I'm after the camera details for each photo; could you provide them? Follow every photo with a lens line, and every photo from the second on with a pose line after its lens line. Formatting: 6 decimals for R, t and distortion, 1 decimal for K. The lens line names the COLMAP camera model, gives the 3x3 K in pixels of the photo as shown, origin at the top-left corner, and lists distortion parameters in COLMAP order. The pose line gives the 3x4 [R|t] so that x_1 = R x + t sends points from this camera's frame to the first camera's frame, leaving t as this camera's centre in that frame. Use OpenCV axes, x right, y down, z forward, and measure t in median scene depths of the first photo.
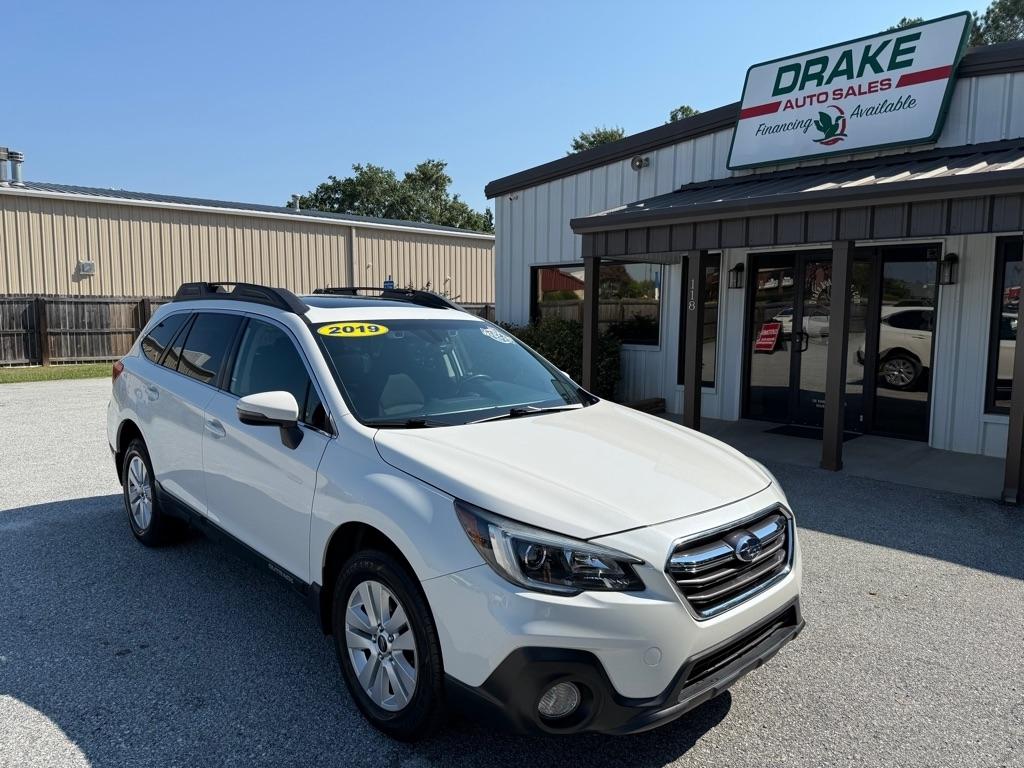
lens RADIAL K [[734.8, 0, 511.2], [0, 734.8, 397.7], [0, 0, 1]] dist [0.010479, -0.019486]
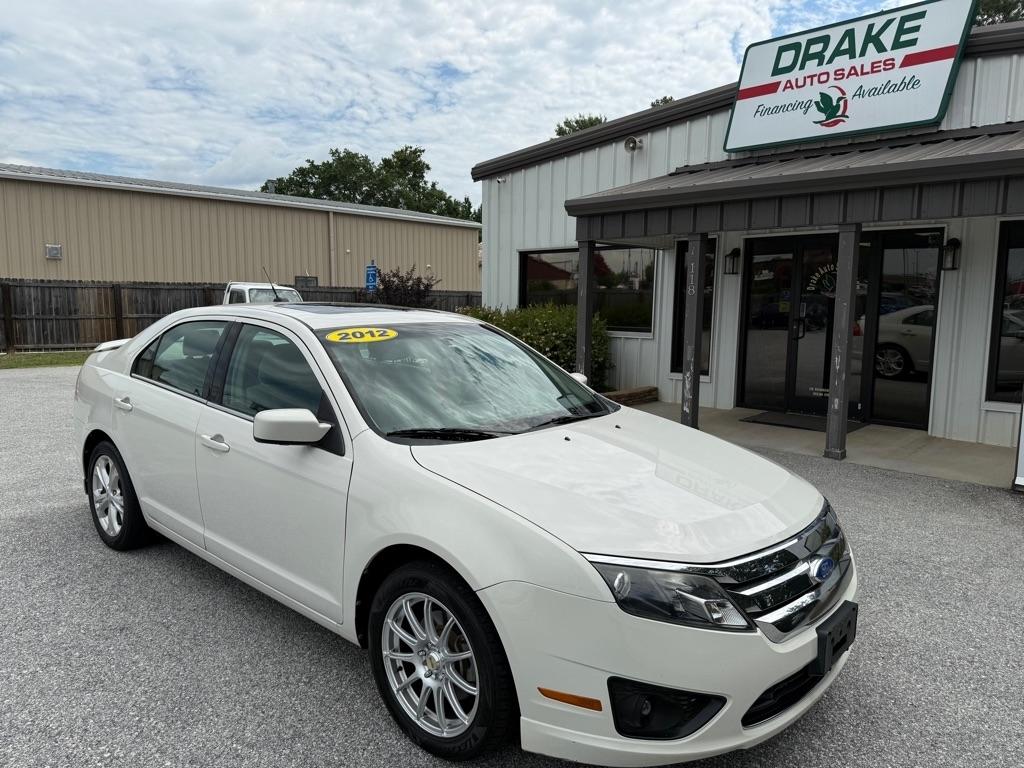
lens RADIAL K [[734.8, 0, 515.5], [0, 734.8, 399.2], [0, 0, 1]] dist [0.010479, -0.019486]
pose [[0.999310, 0.000590, 0.037142, -0.020712], [-0.001148, 0.999887, 0.015001, 0.004097], [-0.037129, -0.015033, 0.999197, 0.033617]]
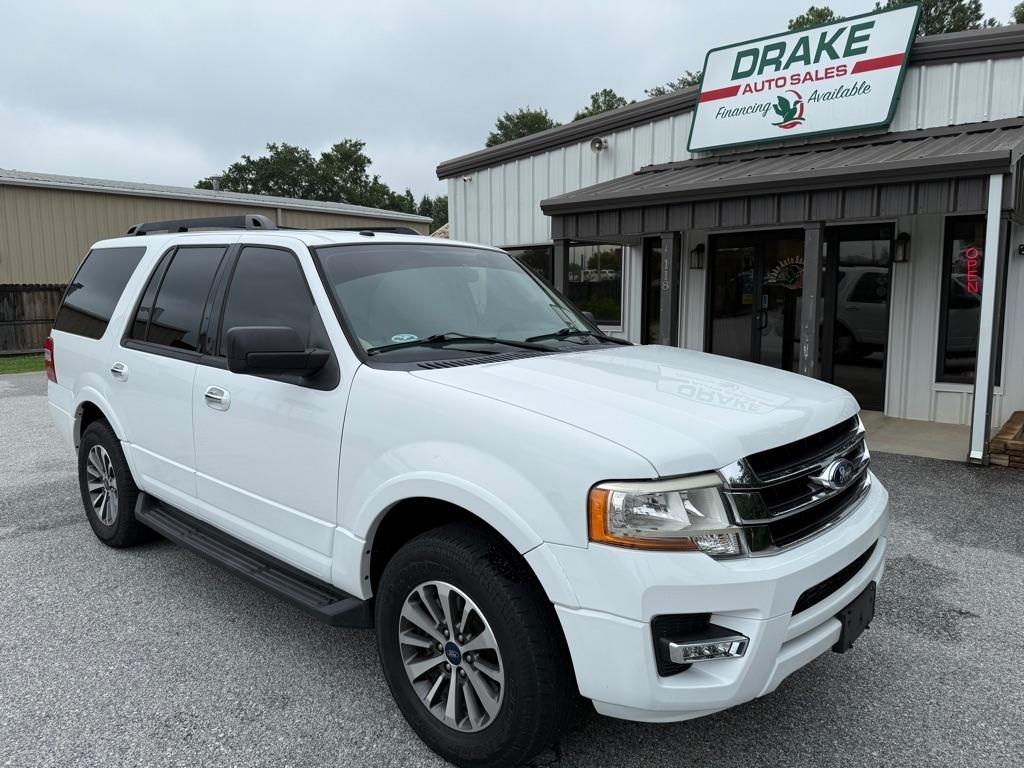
lens RADIAL K [[734.8, 0, 516.7], [0, 734.8, 398.4], [0, 0, 1]] dist [0.010479, -0.019486]
pose [[0.993186, -0.030234, 0.112547, -0.075073], [0.027566, 0.999302, 0.025192, 0.000352], [-0.113230, -0.021918, 0.993327, 0.003532]]
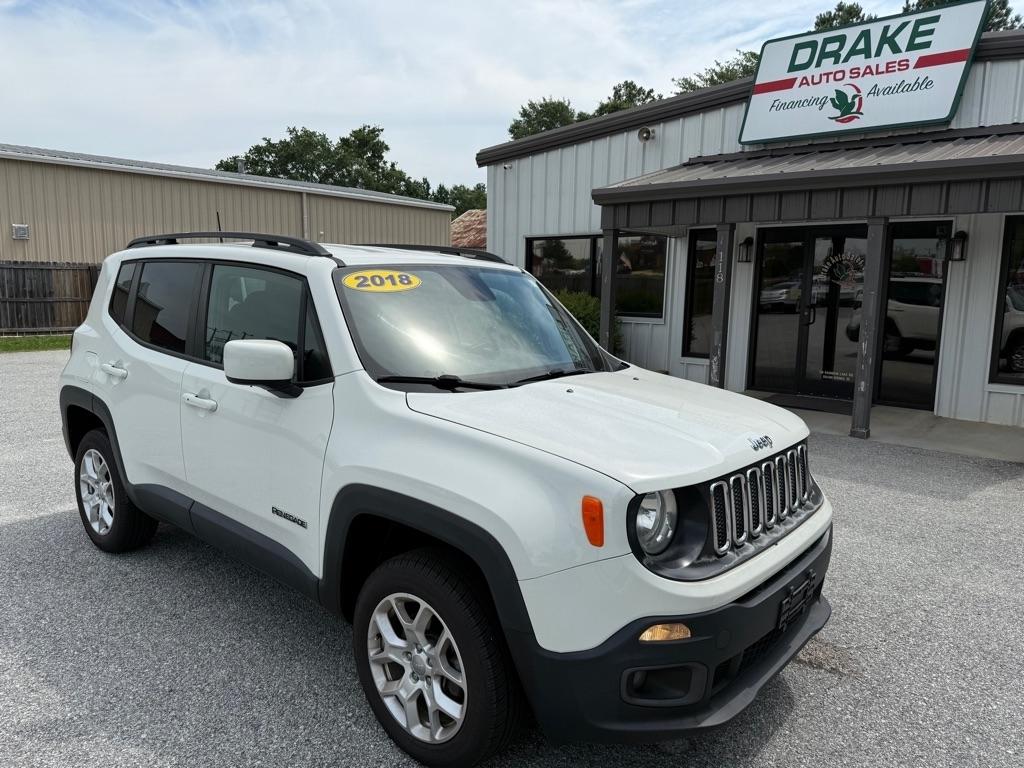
lens RADIAL K [[734.8, 0, 518.0], [0, 734.8, 399.1], [0, 0, 1]] dist [0.010479, -0.019486]
pose [[0.994586, -0.005705, 0.103759, -0.128716], [0.001757, 0.999272, 0.038105, 0.002161], [-0.103901, -0.037716, 0.993872, 0.011938]]
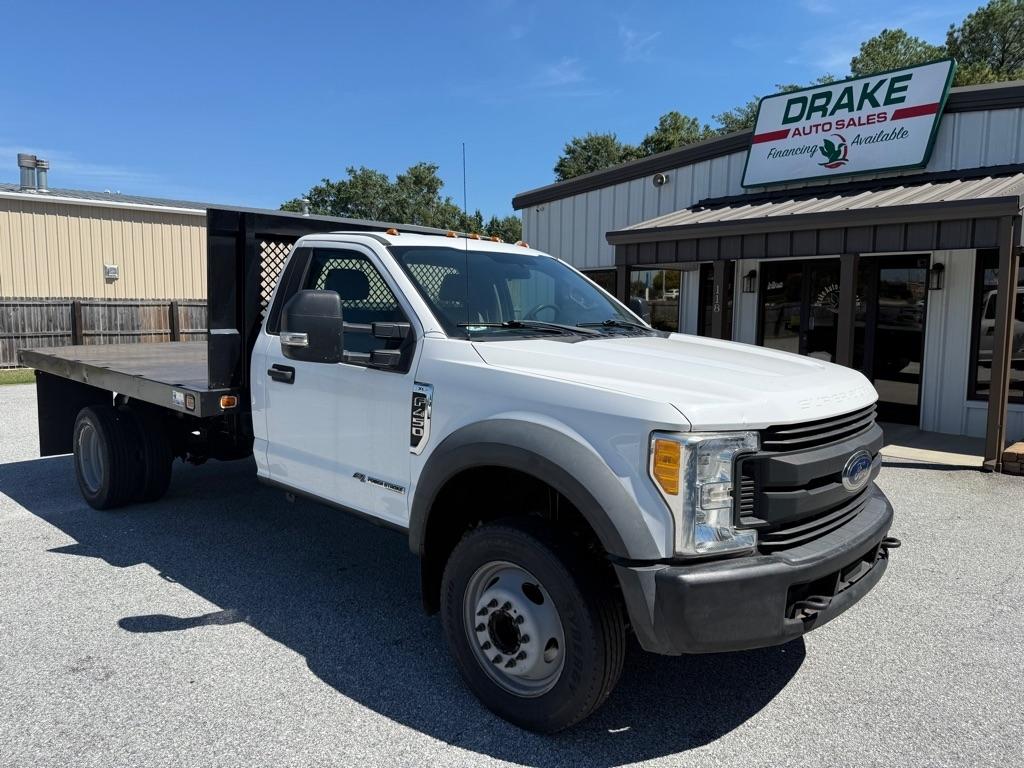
lens RADIAL K [[734.8, 0, 513.4], [0, 734.8, 399.8], [0, 0, 1]] dist [0.010479, -0.019486]
pose [[0.999688, -0.005250, 0.024429, -0.095647], [0.005208, 0.999985, 0.001802, 0.013733], [-0.024438, -0.001674, 0.999700, -0.136908]]
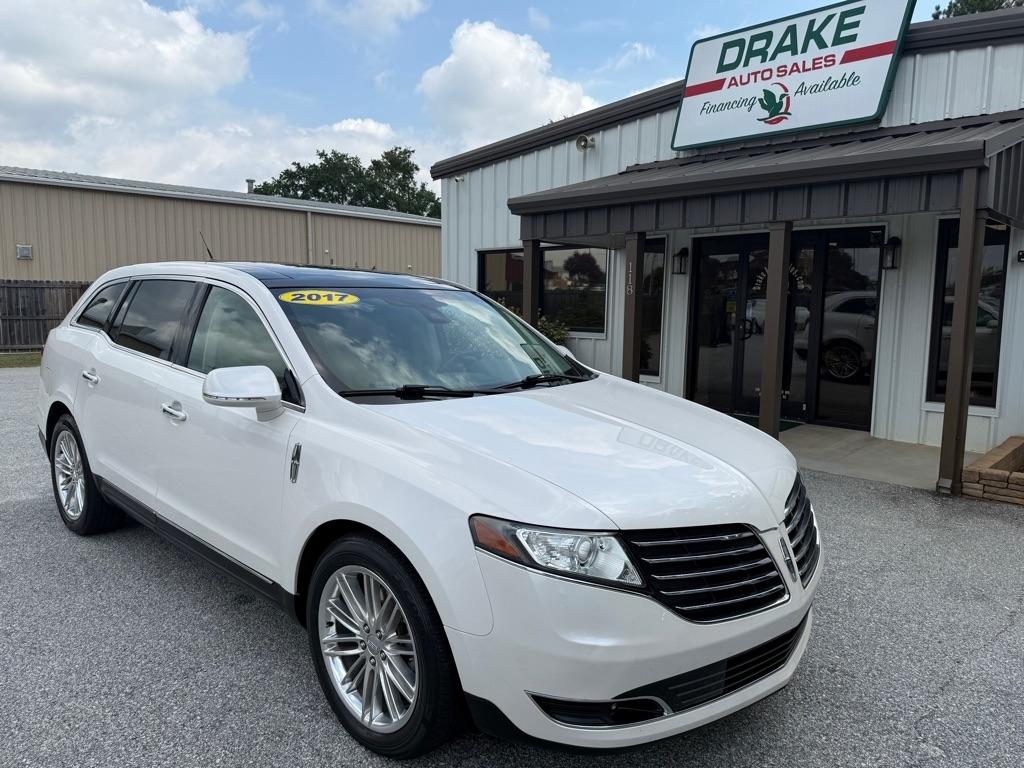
lens RADIAL K [[734.8, 0, 514.1], [0, 734.8, 401.6], [0, 0, 1]] dist [0.010479, -0.019486]
pose [[0.999154, 0.000628, 0.041125, 0.052621], [-0.001301, 0.999866, 0.016348, 0.005092], [-0.041109, -0.016388, 0.999020, 0.043330]]
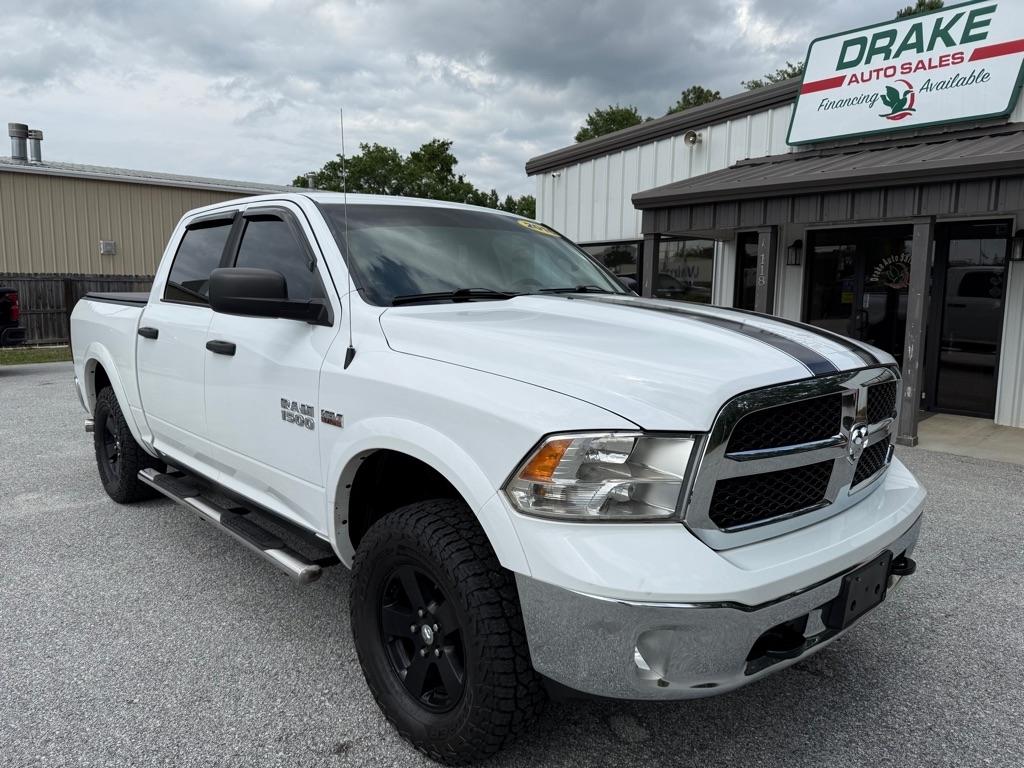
lens RADIAL K [[734.8, 0, 511.9], [0, 734.8, 399.5], [0, 0, 1]] dist [0.010479, -0.019486]
pose [[0.999997, 0.001436, 0.002176, -0.086681], [-0.001491, 0.999676, 0.025424, 0.009146], [-0.002139, -0.025427, 0.999674, -0.000104]]
